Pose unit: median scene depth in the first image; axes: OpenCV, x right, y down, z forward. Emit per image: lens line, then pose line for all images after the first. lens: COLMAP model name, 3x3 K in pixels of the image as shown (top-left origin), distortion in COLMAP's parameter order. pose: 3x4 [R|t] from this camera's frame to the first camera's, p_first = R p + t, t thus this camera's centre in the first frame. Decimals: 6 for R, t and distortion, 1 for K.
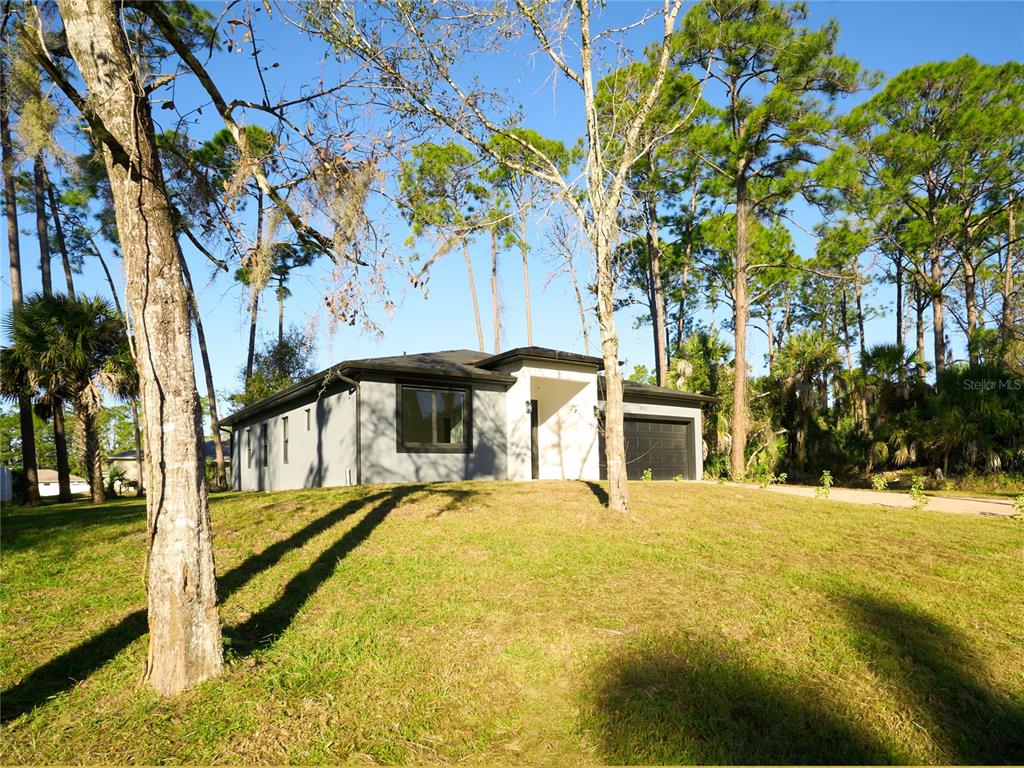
lens RADIAL K [[478.0, 0, 511.8], [0, 478.0, 430.7], [0, 0, 1]] dist [0.000811, -0.000013]
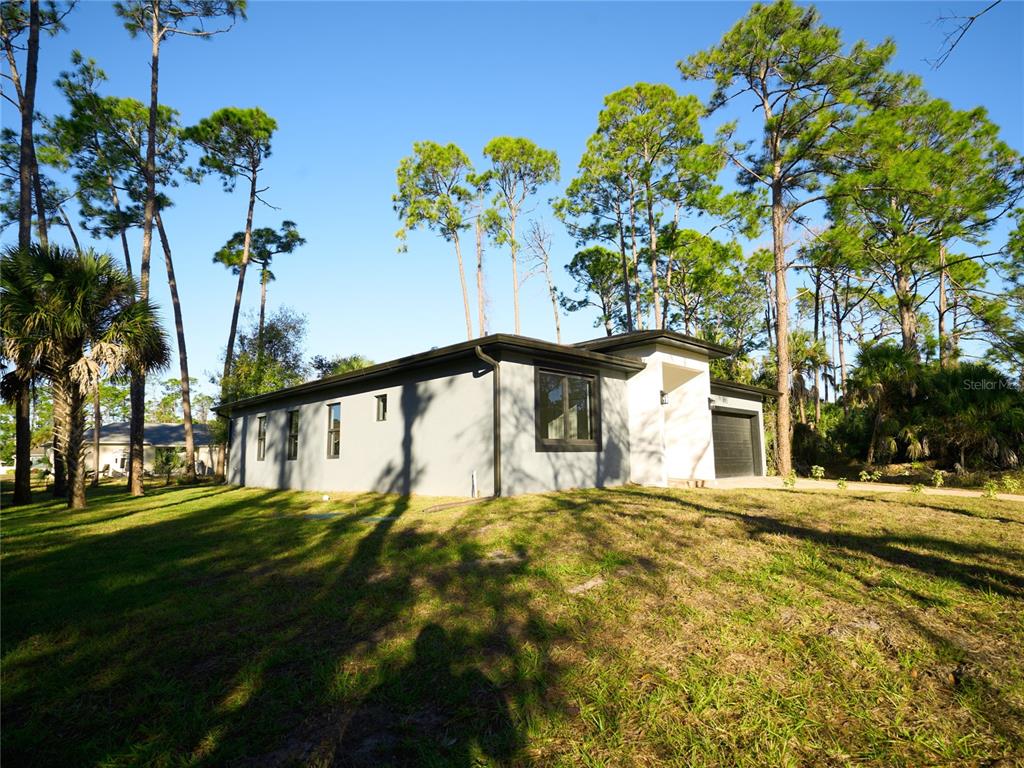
lens RADIAL K [[438.7, 0, 512.0], [0, 438.7, 384.0], [0, 0, 1]] dist [-0.002743, -0.000305]
pose [[0.992480, 0.022665, 0.120292, -0.293521], [-0.013146, 0.996760, -0.079346, -0.007526], [-0.121701, 0.077168, 0.989563, 0.223536]]
